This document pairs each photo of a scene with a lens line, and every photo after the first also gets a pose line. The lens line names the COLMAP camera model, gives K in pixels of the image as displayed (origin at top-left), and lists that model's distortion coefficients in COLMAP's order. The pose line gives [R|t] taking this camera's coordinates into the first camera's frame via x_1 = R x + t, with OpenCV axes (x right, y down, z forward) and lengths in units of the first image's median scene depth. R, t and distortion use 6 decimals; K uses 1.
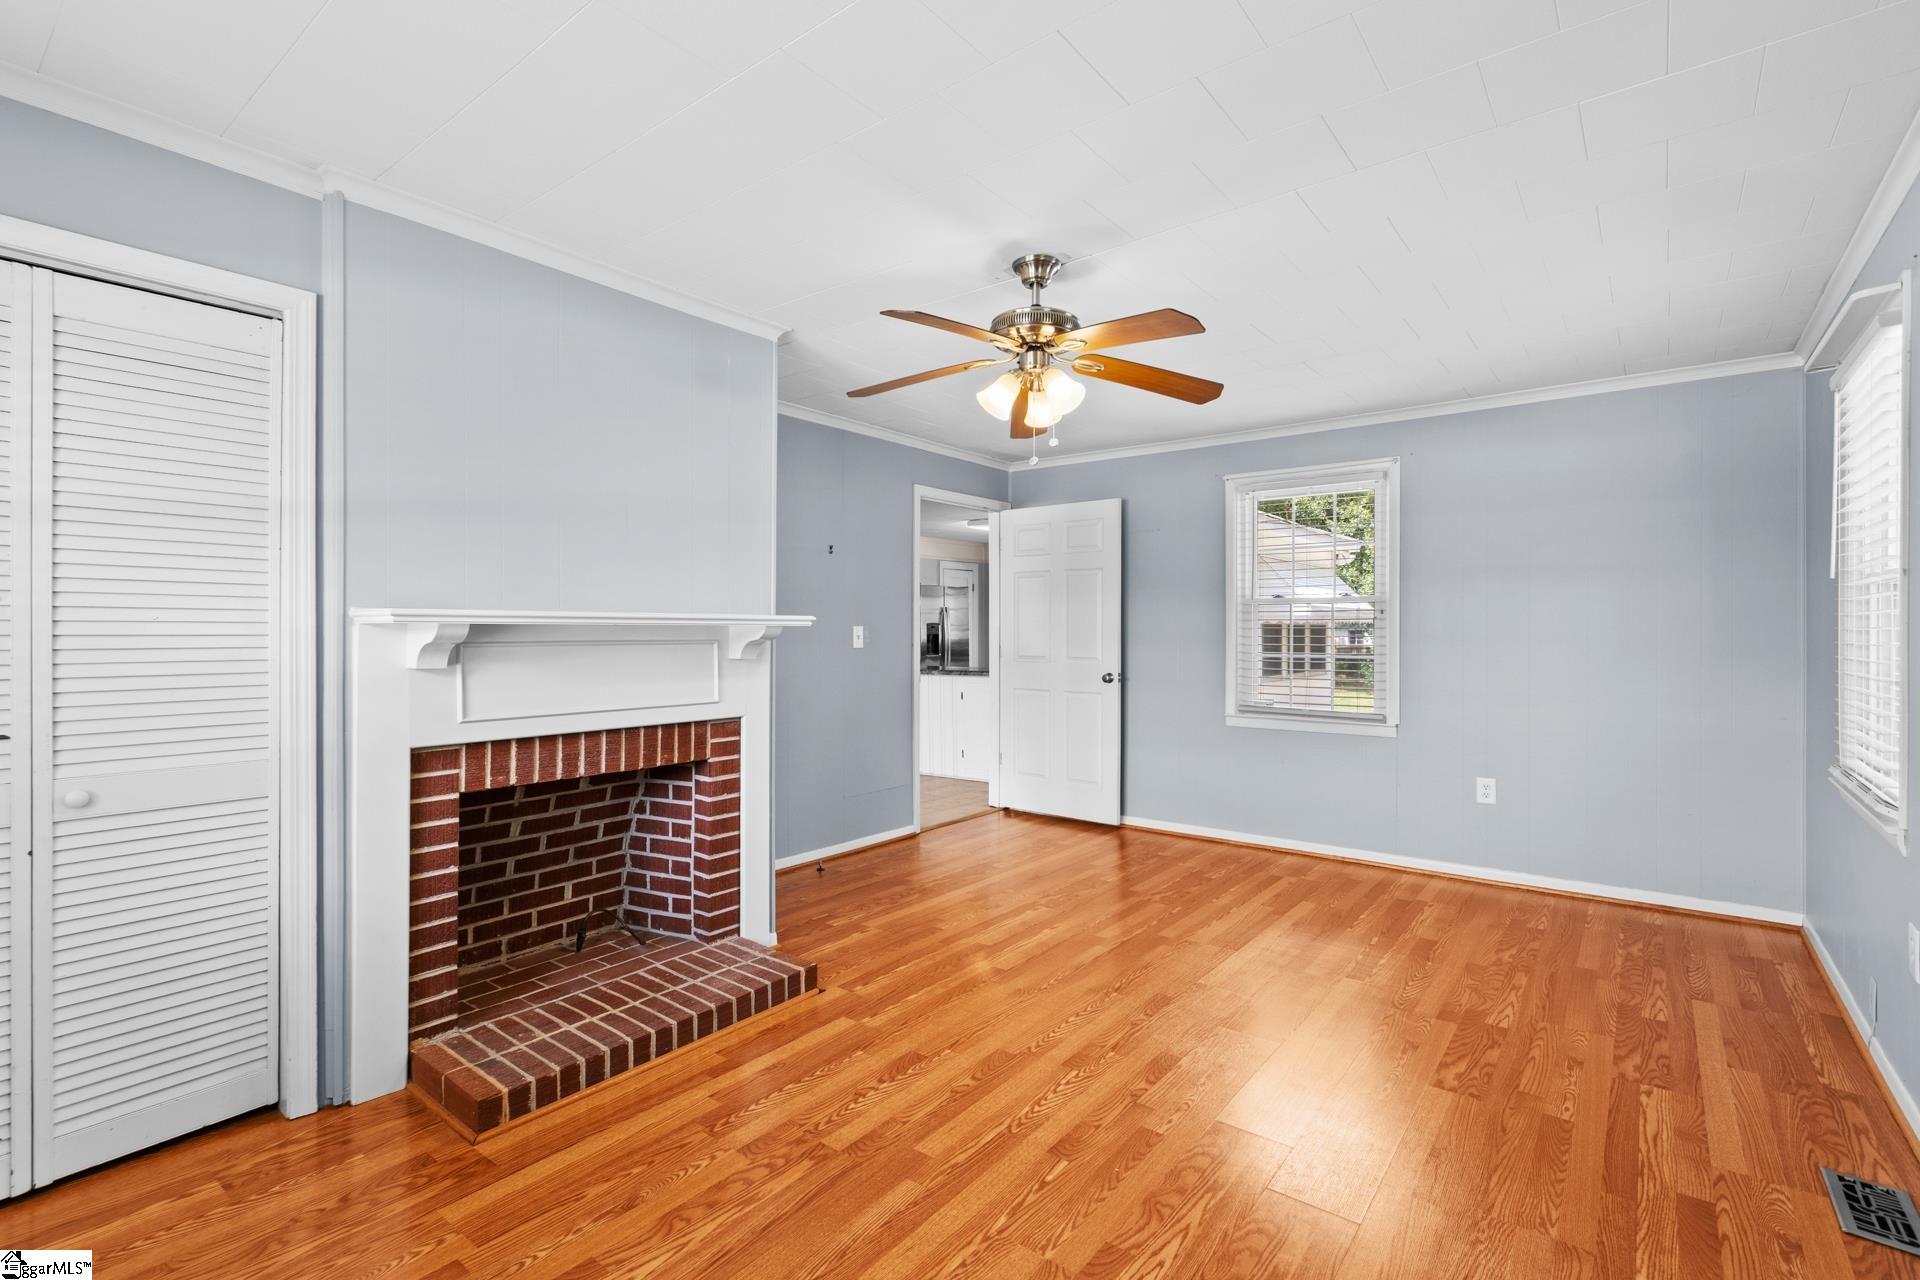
lens RADIAL K [[894.8, 0, 952.6], [0, 894.8, 638.5], [0, 0, 1]] dist [0.004164, -0.001487]
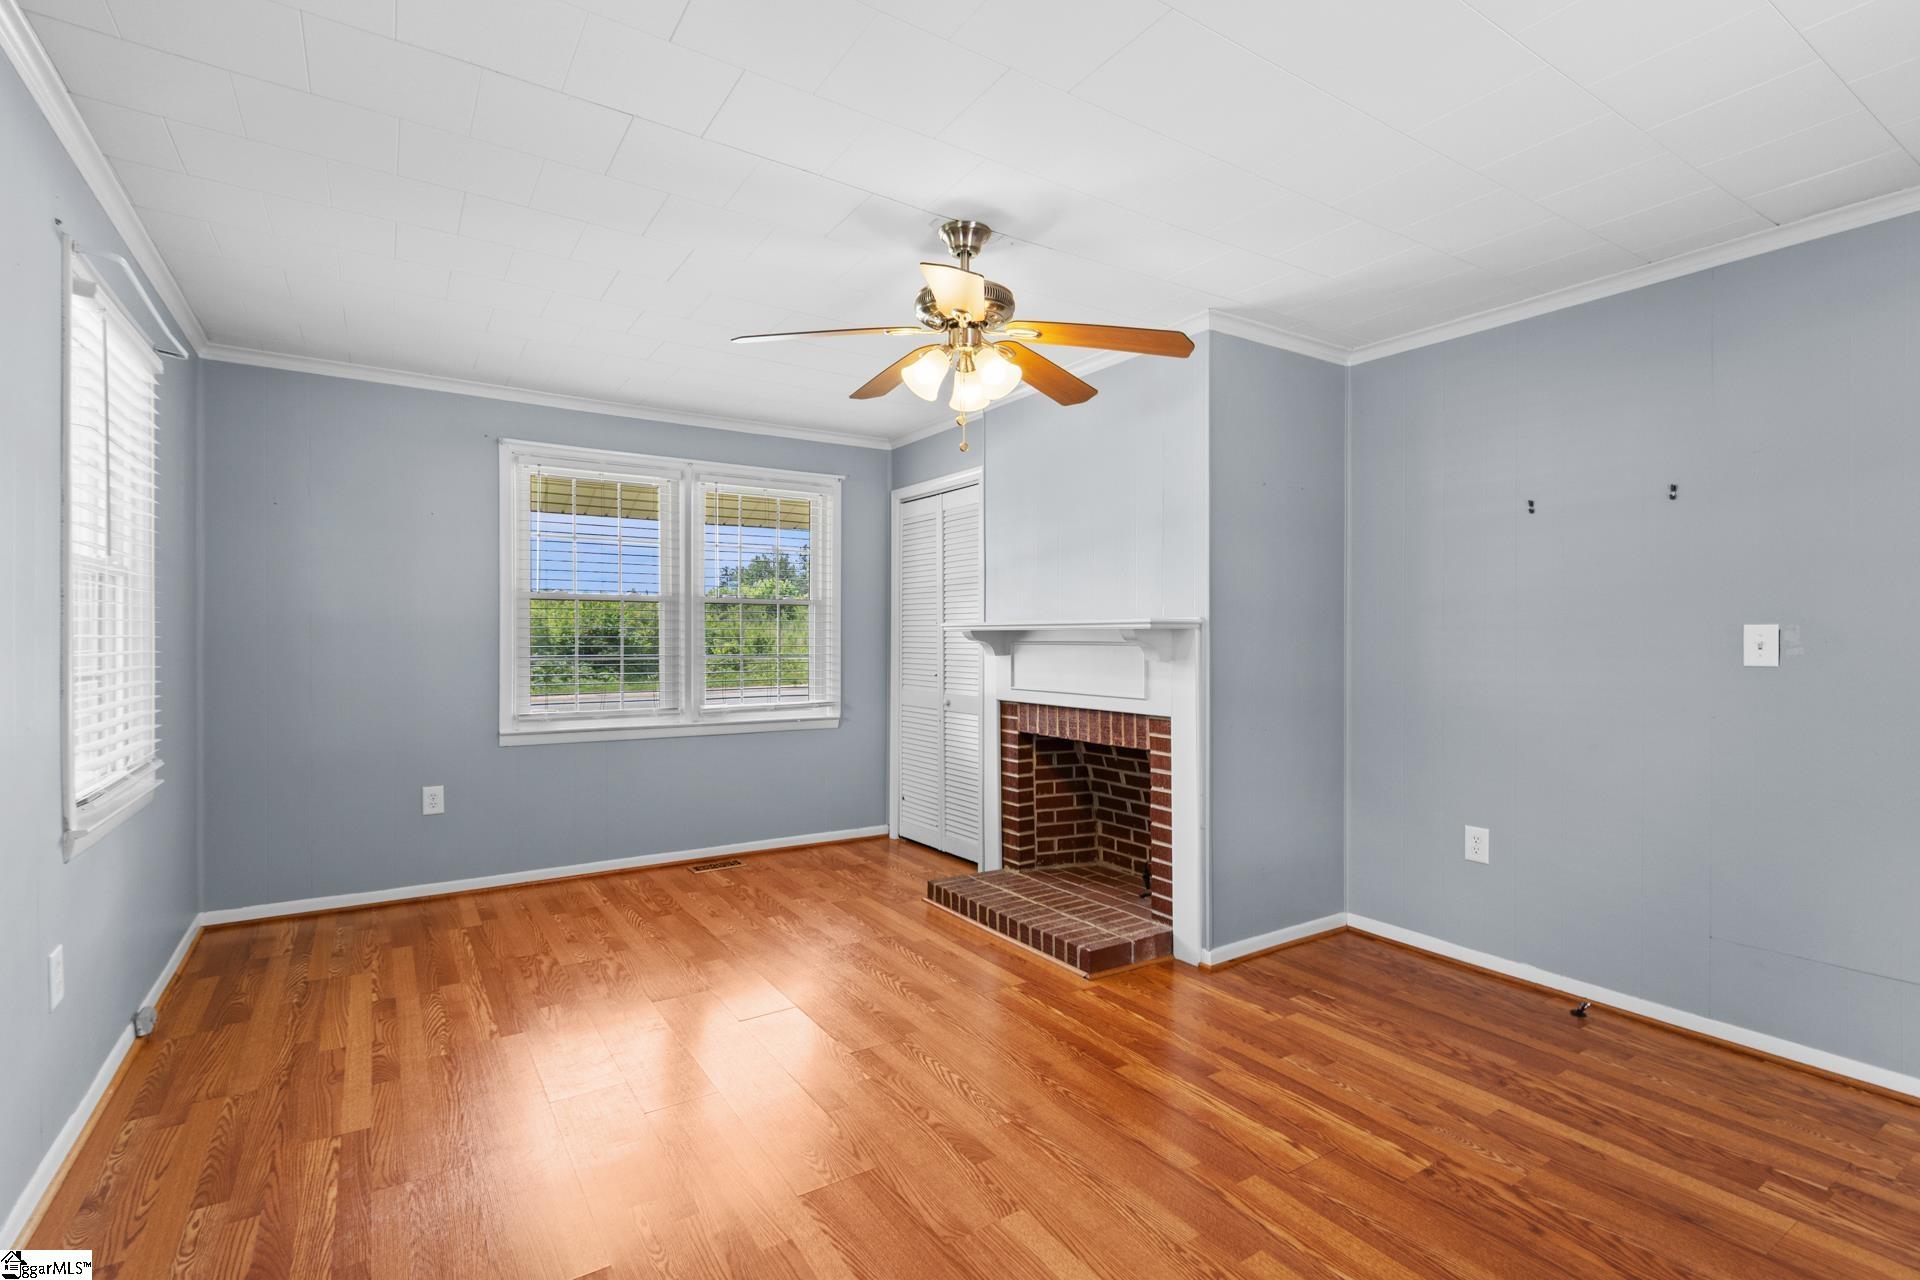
lens RADIAL K [[894.8, 0, 950.5], [0, 894.8, 643.1], [0, 0, 1]] dist [0.004164, -0.001487]
pose [[-0.334357, 0.004396, -0.942436, 0.906777], [-0.008955, 0.999929, 0.007841, -0.004266], [0.942404, 0.011061, -0.334294, 1.216182]]
